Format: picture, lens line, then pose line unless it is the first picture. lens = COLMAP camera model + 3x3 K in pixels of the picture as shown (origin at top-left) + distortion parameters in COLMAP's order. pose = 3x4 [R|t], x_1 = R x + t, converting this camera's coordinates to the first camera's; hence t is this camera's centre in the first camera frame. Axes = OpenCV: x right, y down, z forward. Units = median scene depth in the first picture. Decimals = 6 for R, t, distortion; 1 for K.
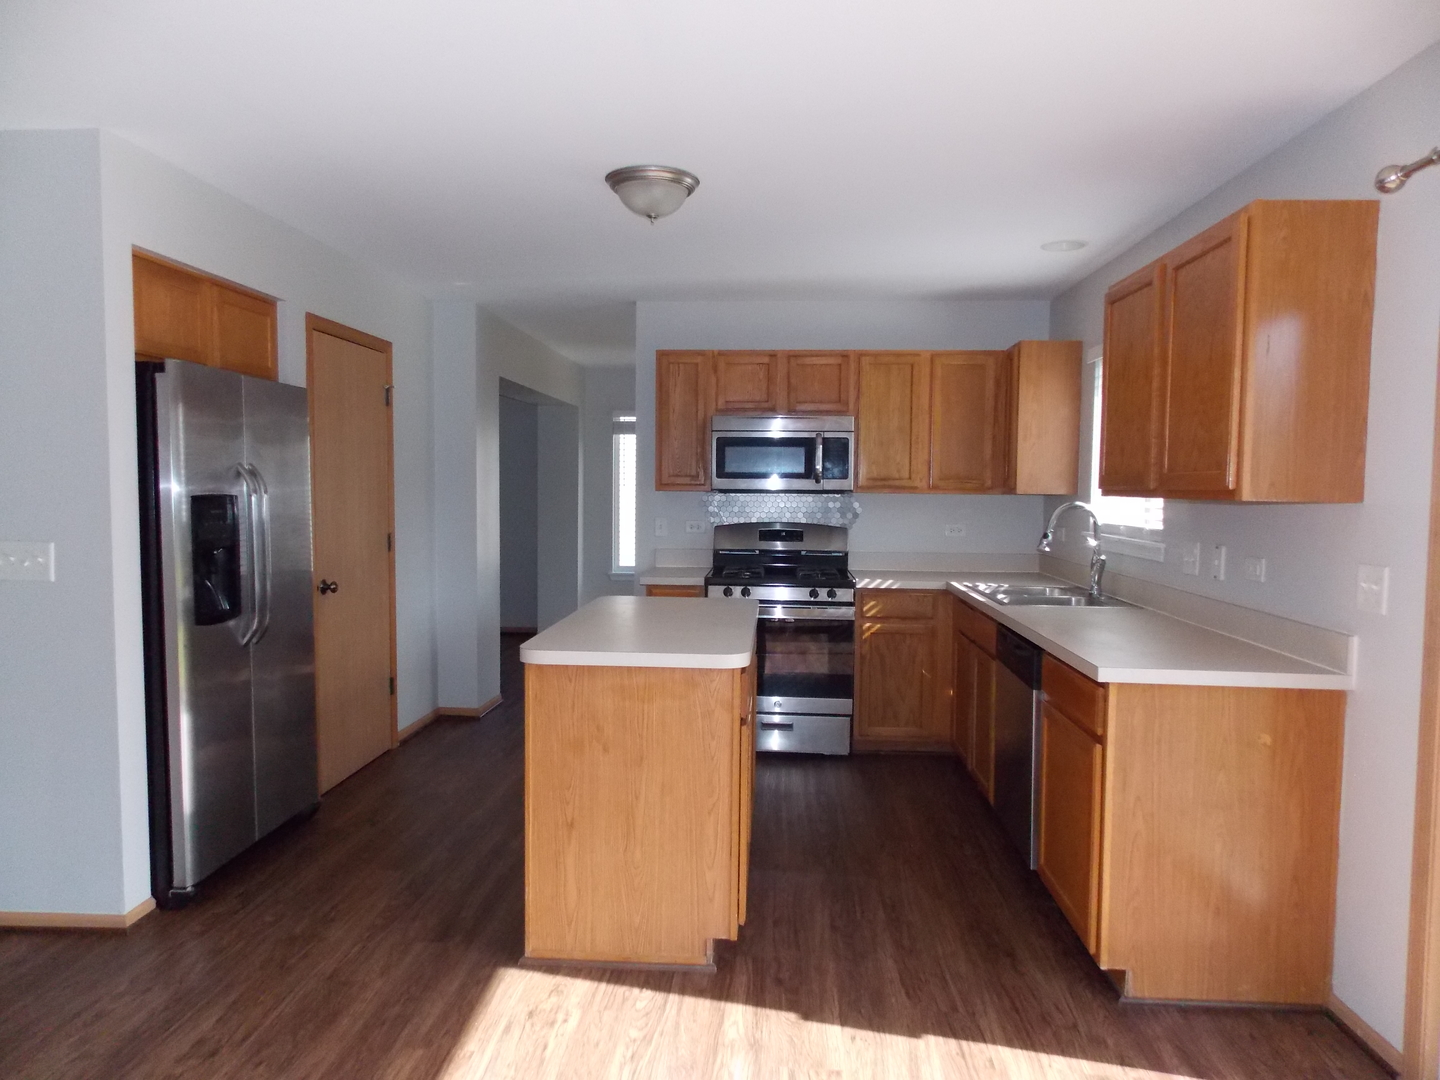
lens RADIAL K [[949.1, 0, 720.0], [0, 949.1, 540.0], [0, 0, 1]] dist [0.031410, -0.051037]
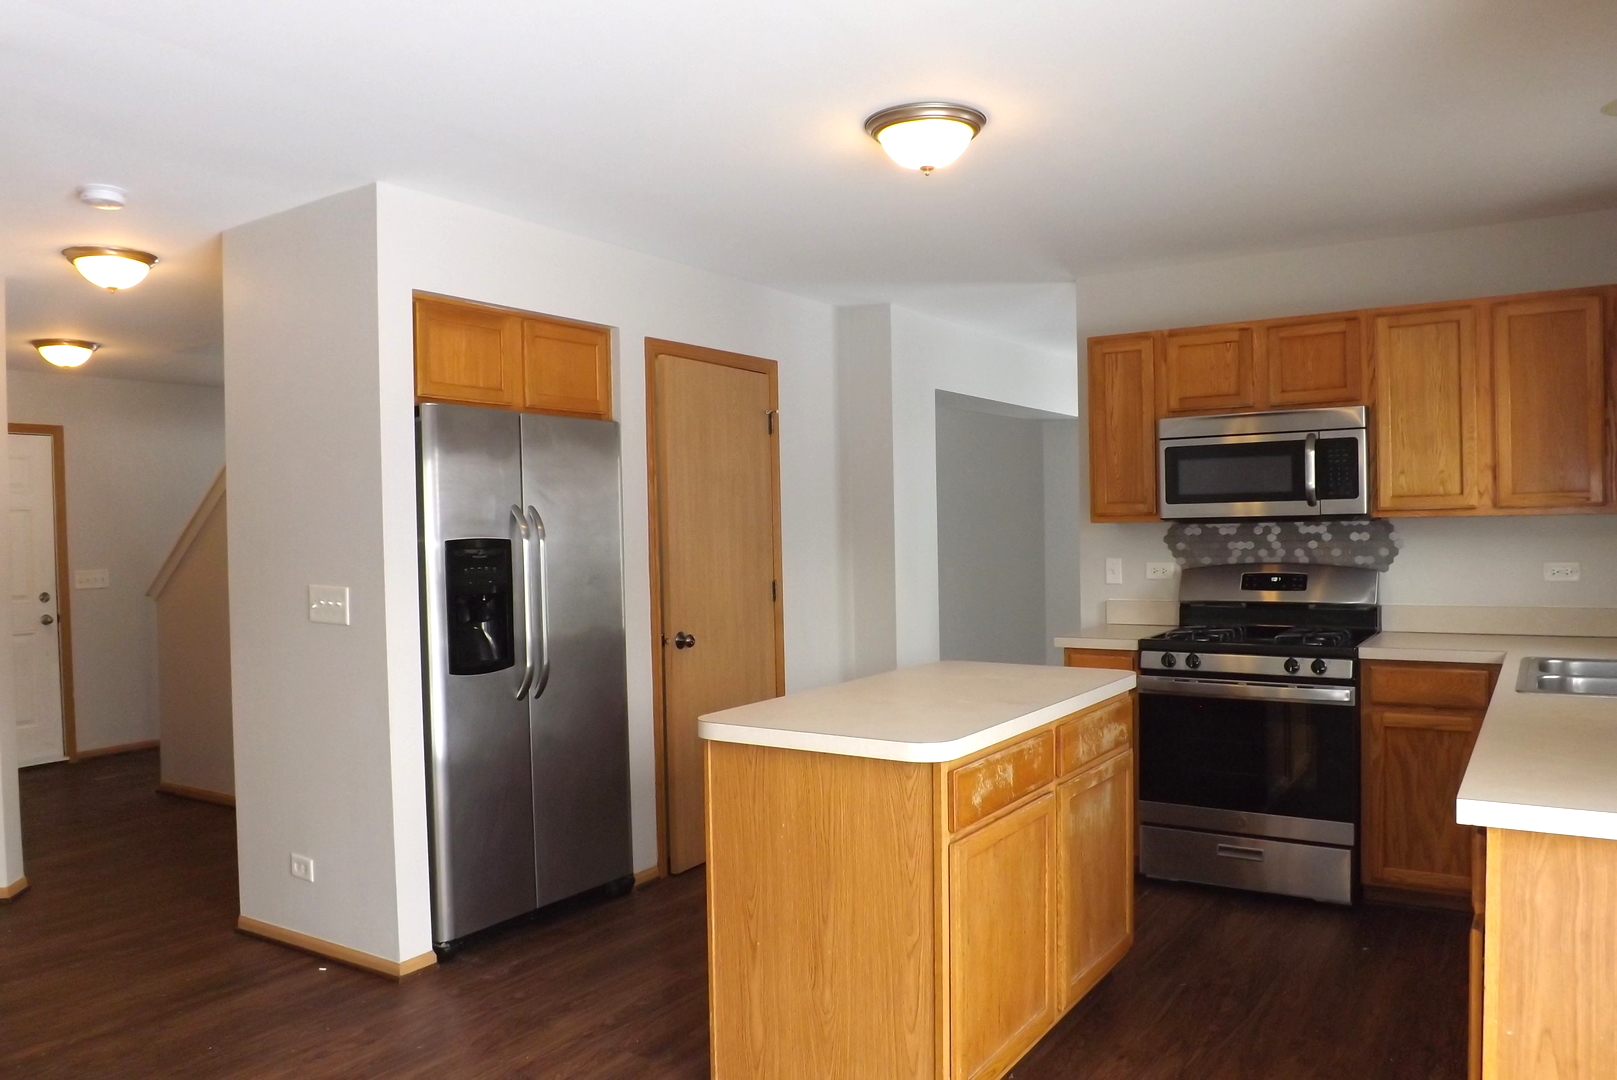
lens RADIAL K [[1159.6, 0, 808.5], [0, 1159.6, 540.0], [0, 0, 1]] dist [-0.071968, -0.002625]
pose [[0.865788, -0.021043, -0.499968, 0.211681], [-0.002178, 0.998948, -0.045816, 0.004312], [0.500405, 0.040756, 0.864831, 0.105843]]
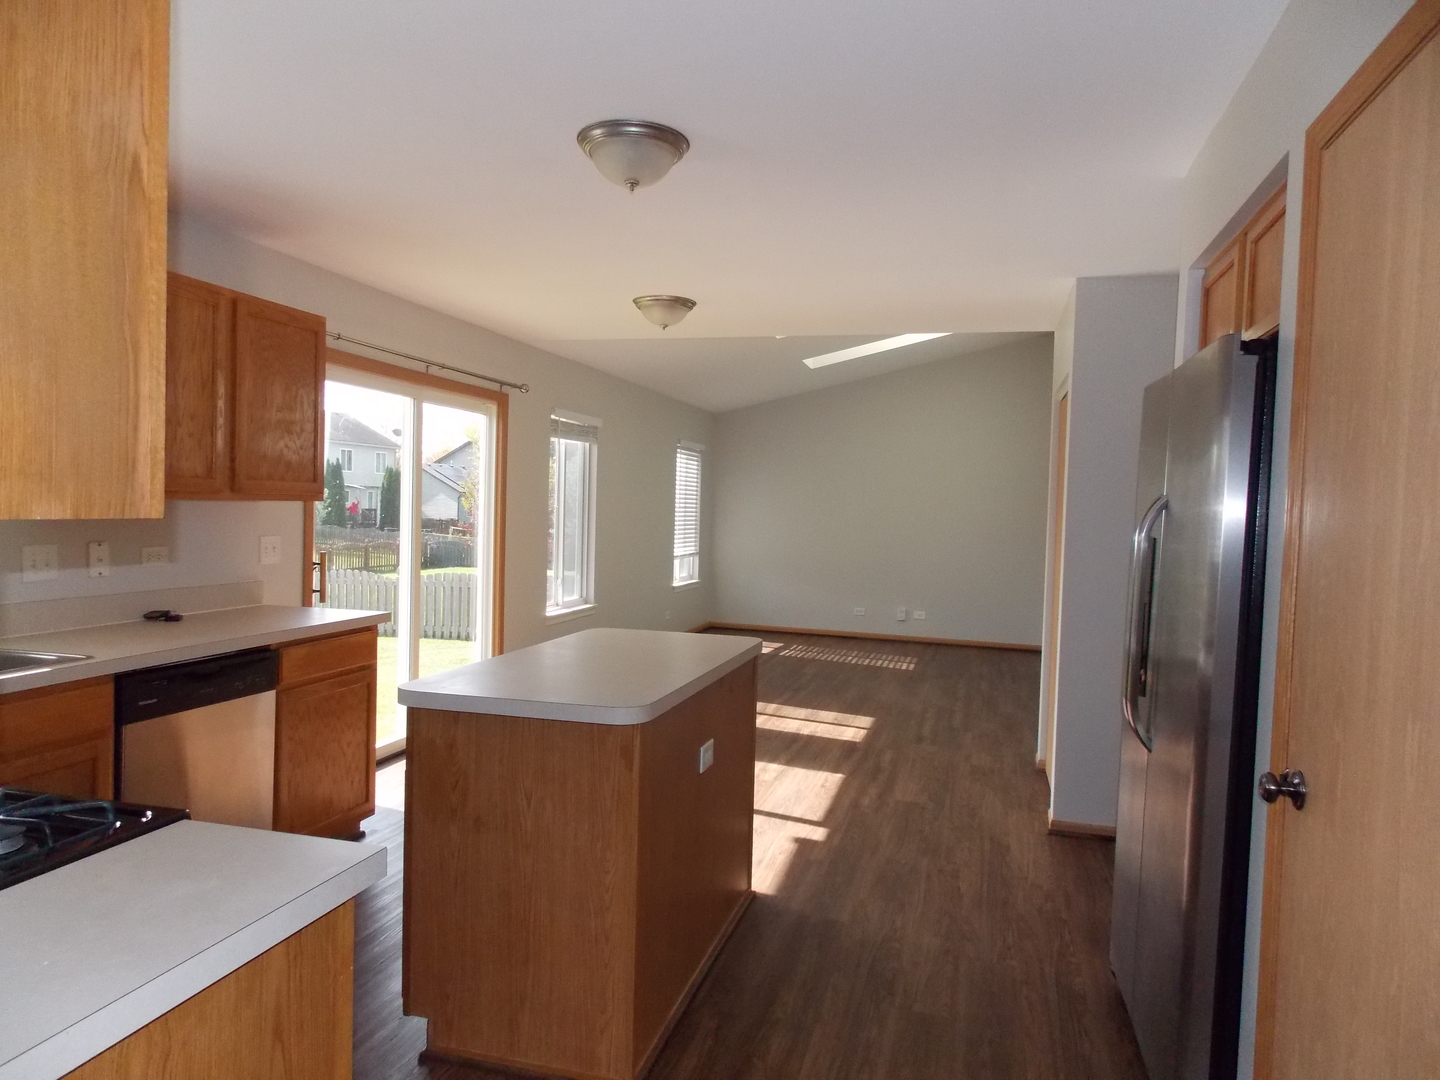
lens RADIAL K [[949.1, 0, 720.0], [0, 949.1, 540.0], [0, 0, 1]] dist [0.031410, -0.051037]
pose [[-0.979233, -0.047212, 0.197164, -0.225159], [-0.028522, 0.994917, 0.096580, -0.077283], [-0.200721, 0.088950, -0.975602, 1.266869]]
